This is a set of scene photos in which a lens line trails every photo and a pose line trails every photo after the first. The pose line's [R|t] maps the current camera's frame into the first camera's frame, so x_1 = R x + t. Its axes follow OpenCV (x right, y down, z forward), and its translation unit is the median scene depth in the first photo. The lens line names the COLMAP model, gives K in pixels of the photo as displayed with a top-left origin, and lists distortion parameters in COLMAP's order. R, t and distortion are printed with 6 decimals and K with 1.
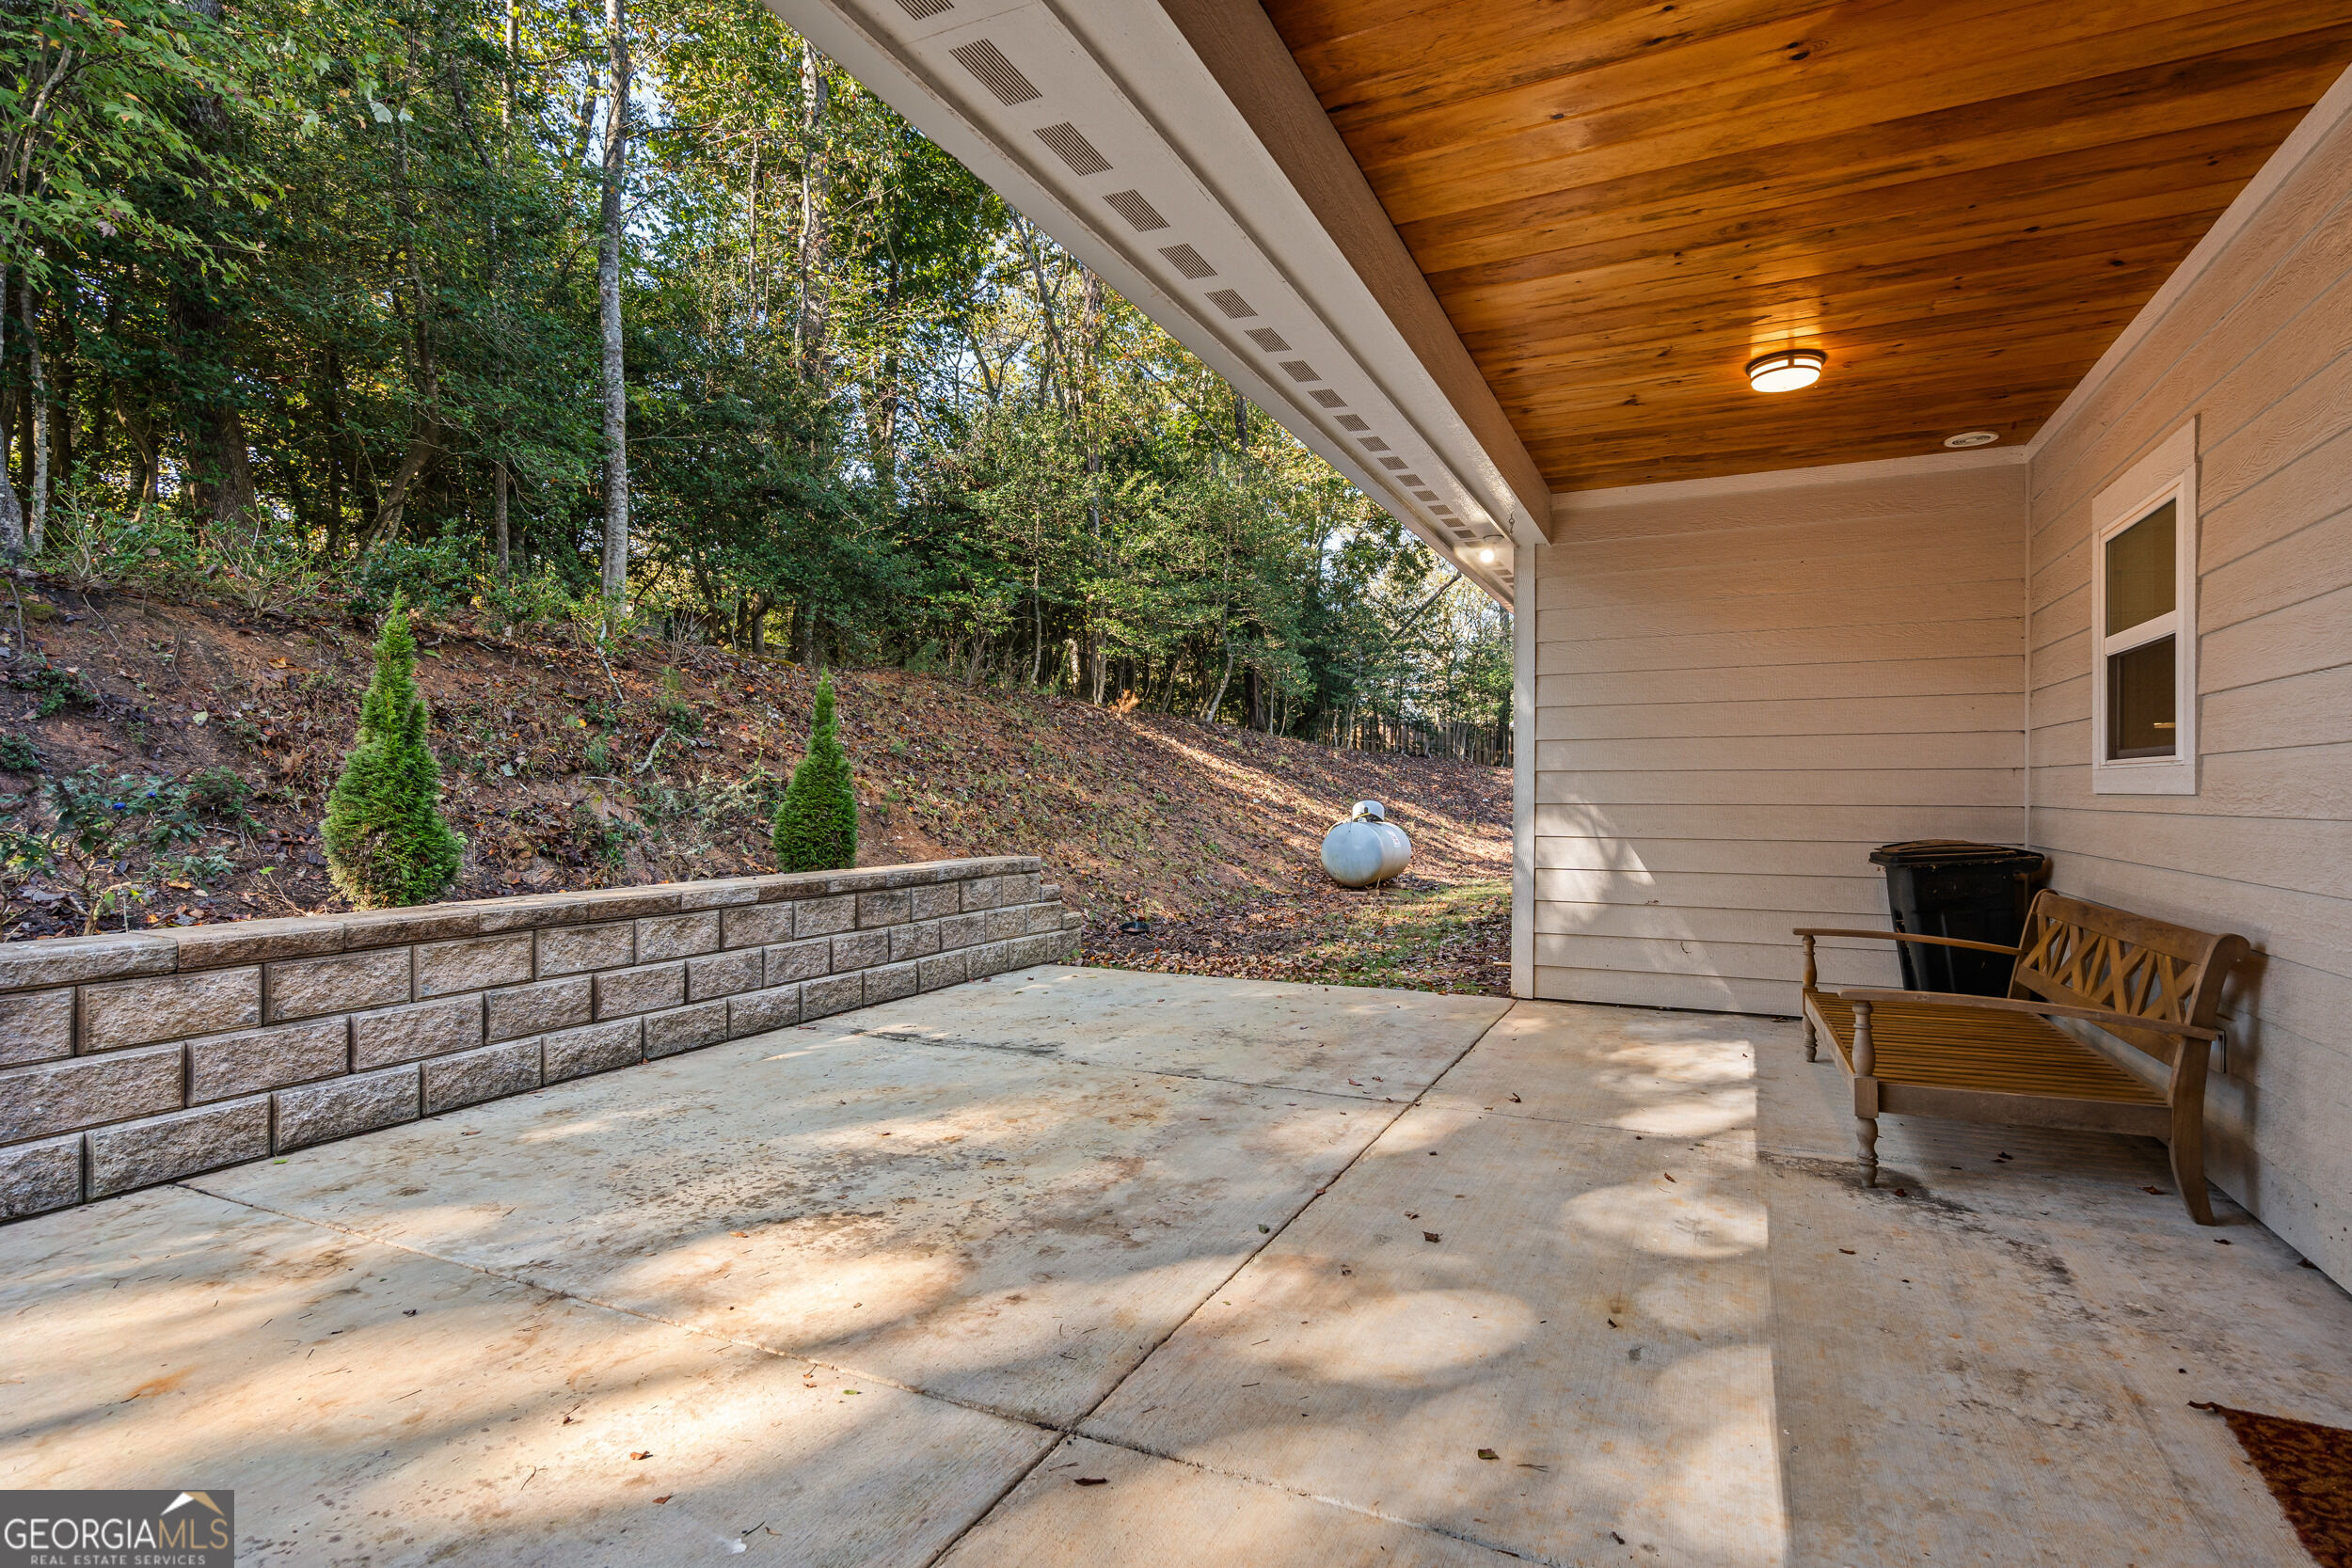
lens RADIAL K [[1160.7, 0, 1176.0], [0, 1160.7, 784.0], [0, 0, 1]] dist [-0.004179, 0.000620]
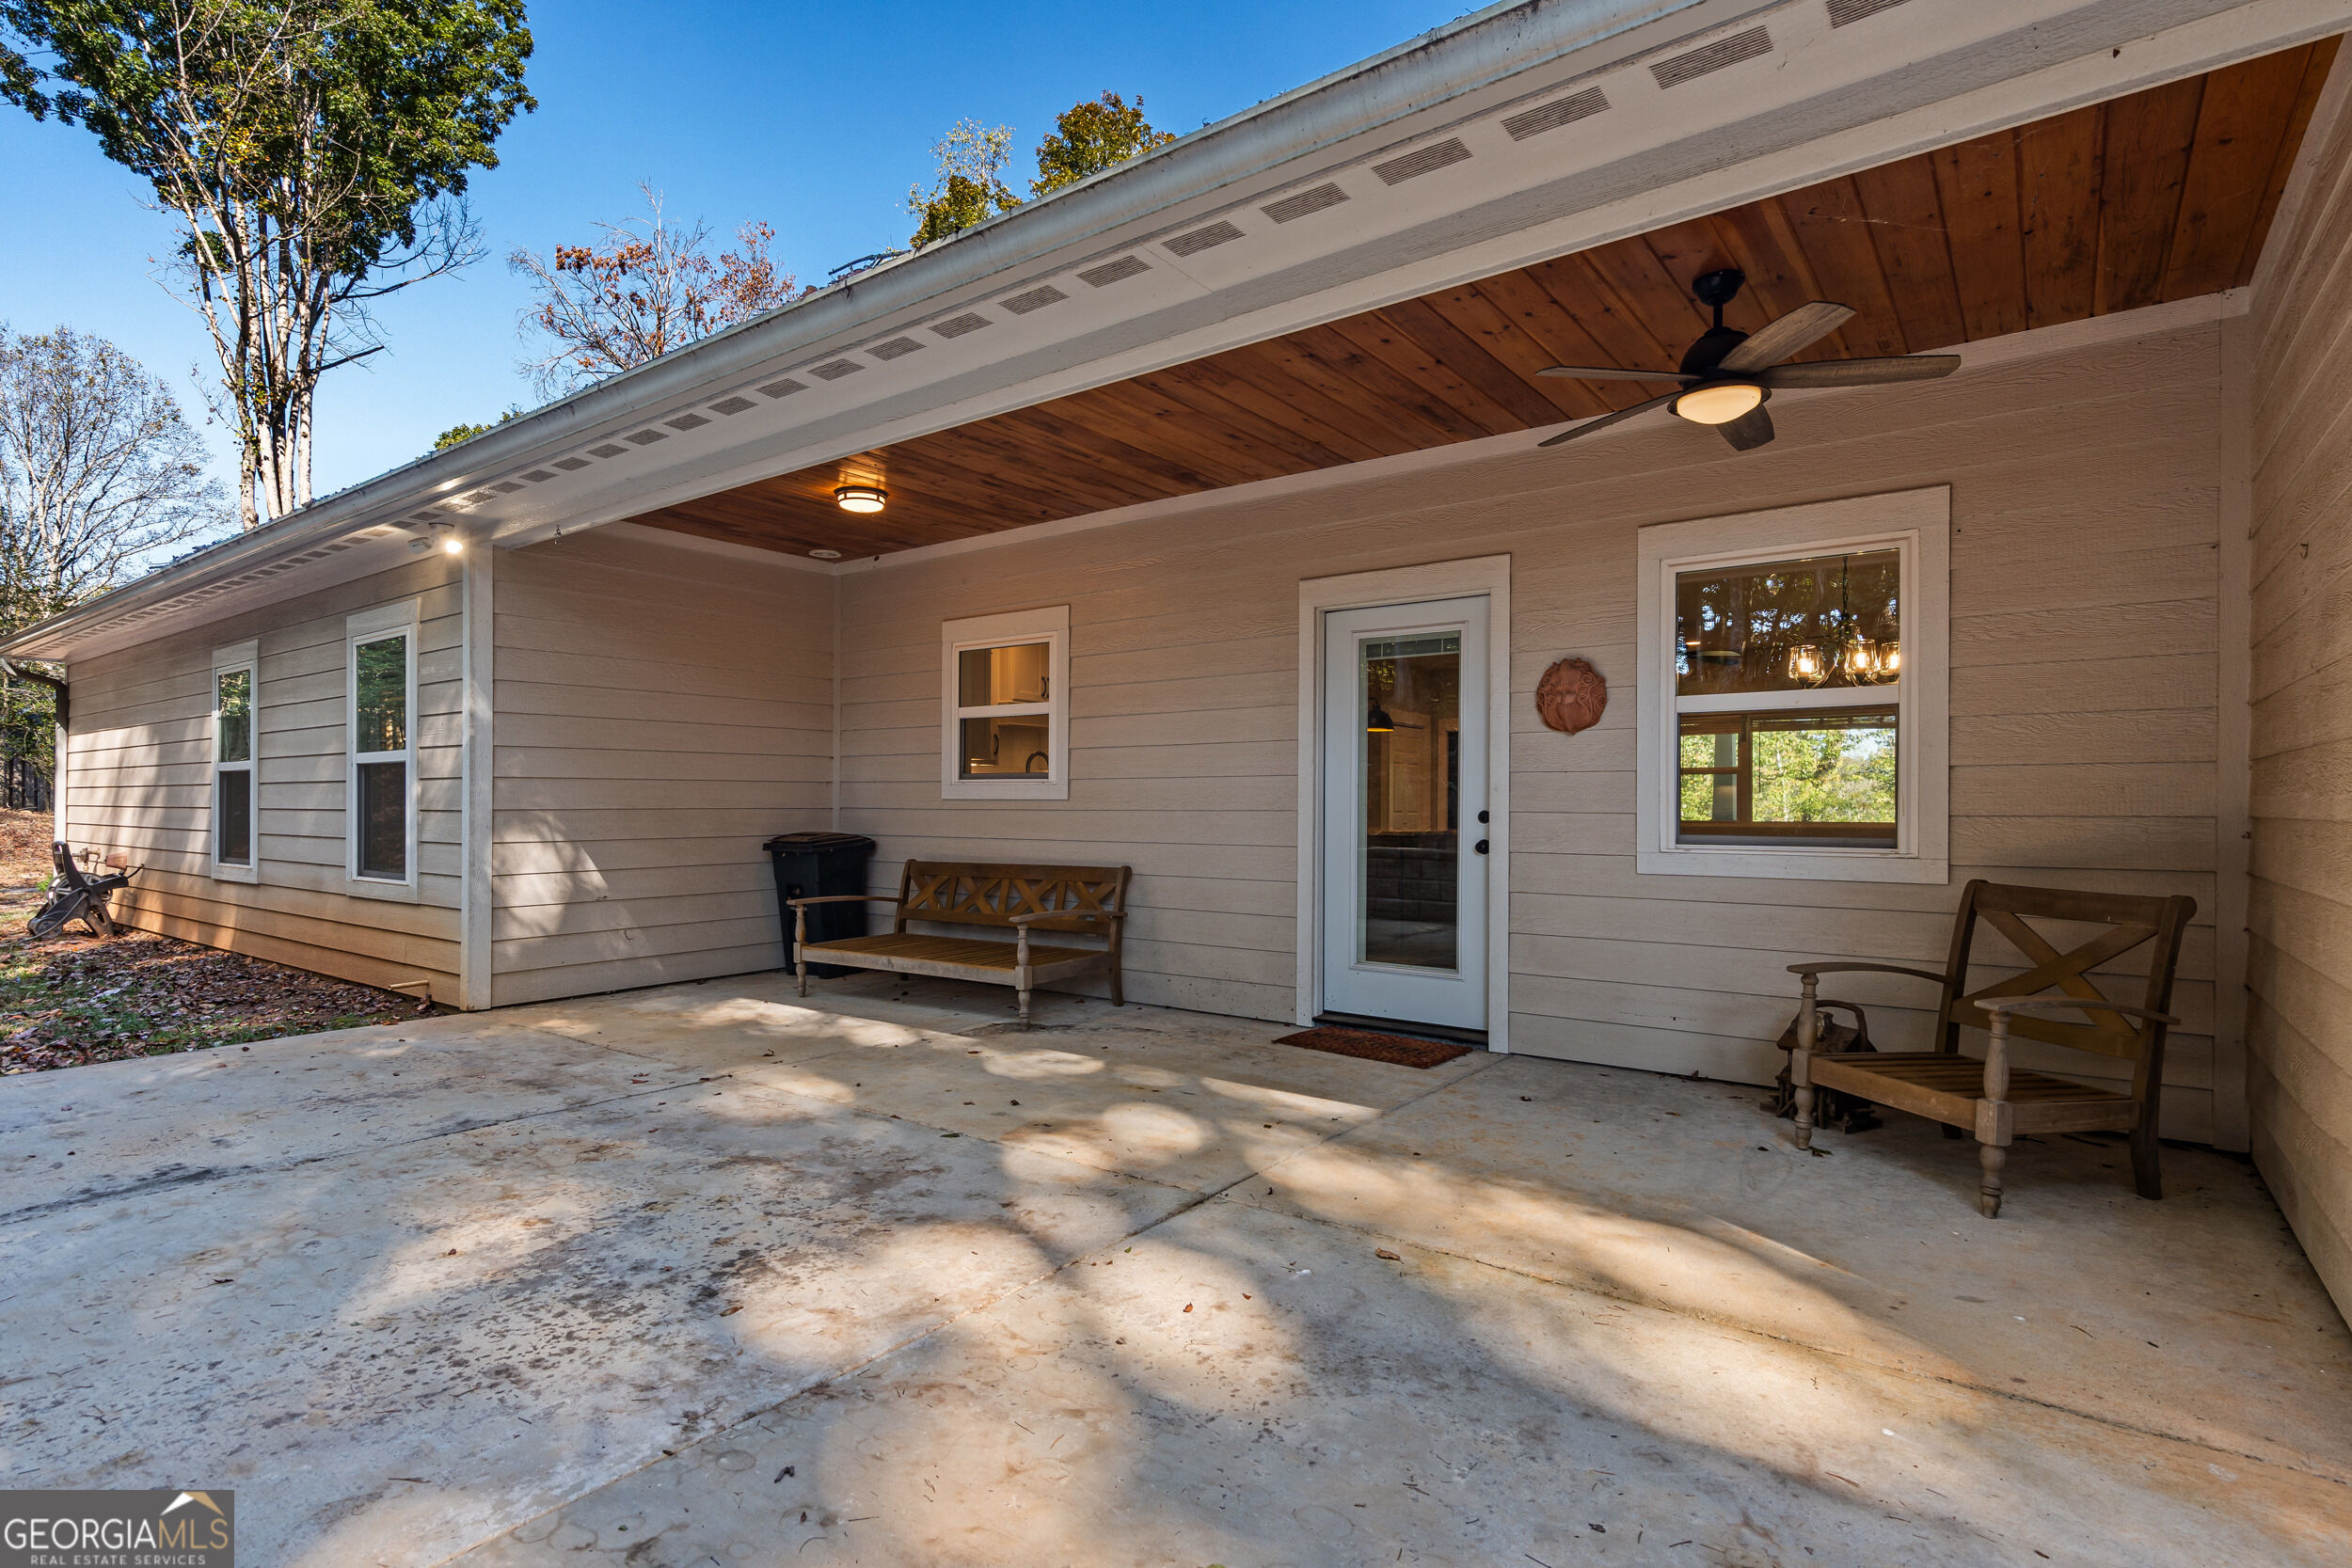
lens RADIAL K [[1161.9, 0, 1175.2], [0, 1161.9, 813.2], [0, 0, 1]] dist [0.000307, 0.000587]
pose [[0.197539, -0.012791, 0.980212, -1.021251], [-0.006330, 0.999877, 0.014323, 0.002219], [-0.980275, -0.009034, 0.197434, 0.447042]]
